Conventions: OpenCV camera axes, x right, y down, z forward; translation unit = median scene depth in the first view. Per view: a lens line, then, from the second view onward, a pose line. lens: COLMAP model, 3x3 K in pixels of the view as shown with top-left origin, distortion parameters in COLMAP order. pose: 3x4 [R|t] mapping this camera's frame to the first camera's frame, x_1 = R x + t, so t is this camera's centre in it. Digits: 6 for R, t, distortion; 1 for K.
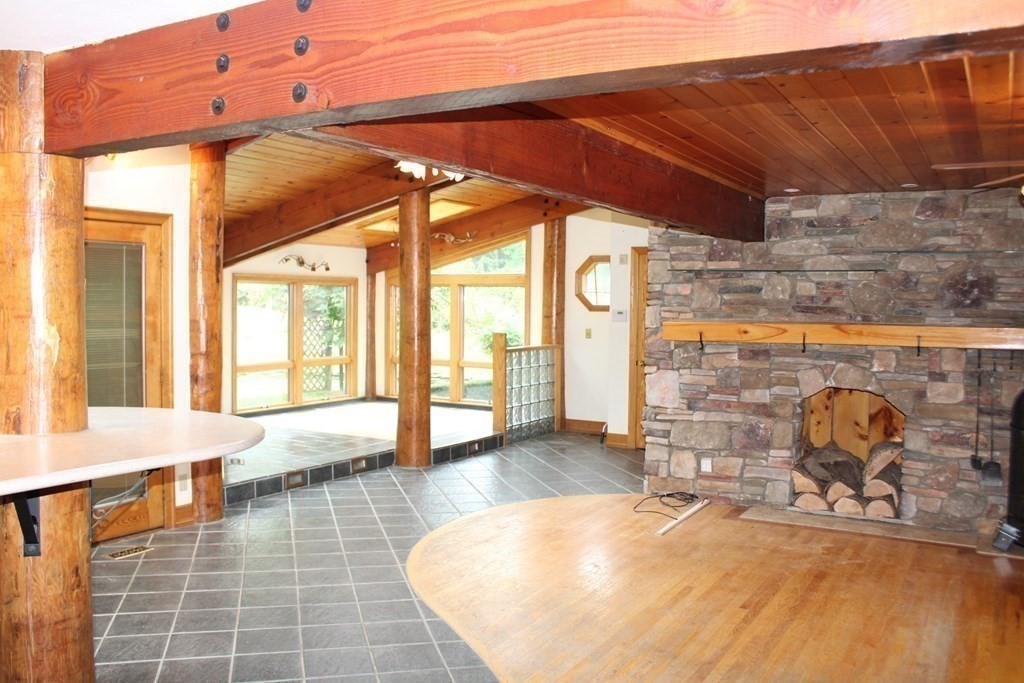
lens RADIAL K [[885.8, 0, 500.2], [0, 885.8, 343.4], [0, 0, 1]] dist [-0.151374, 0.130428]
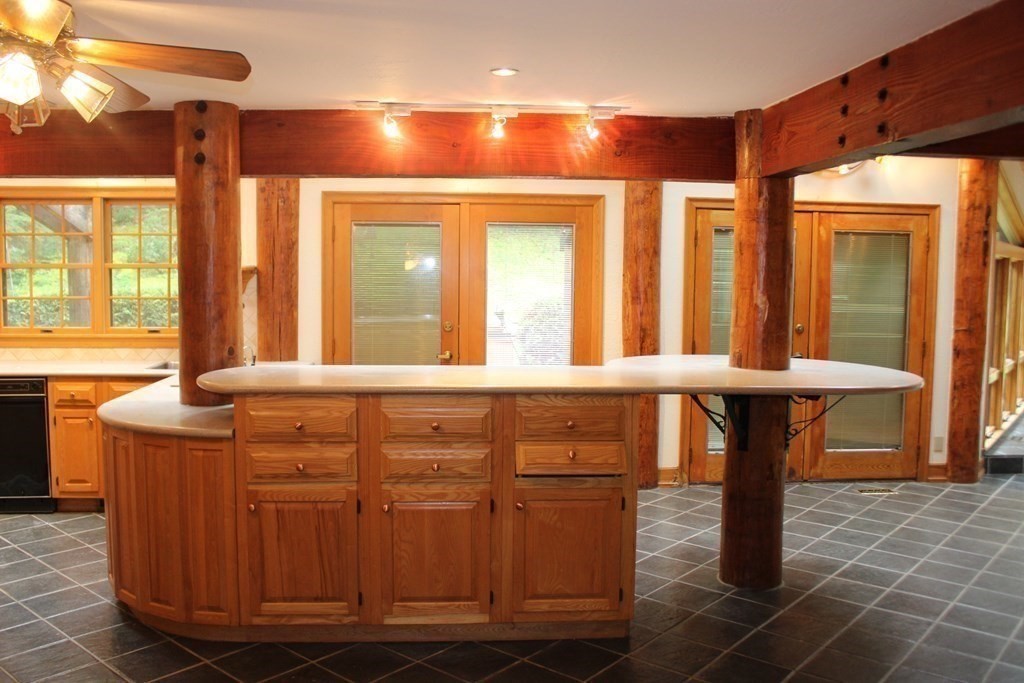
lens RADIAL K [[885.8, 0, 500.2], [0, 885.8, 343.4], [0, 0, 1]] dist [-0.151374, 0.130428]
pose [[0.573321, 0.059155, -0.817193, 0.378027], [-0.042735, 0.998192, 0.042275, 0.014744], [0.818216, 0.010686, 0.574812, -0.189041]]
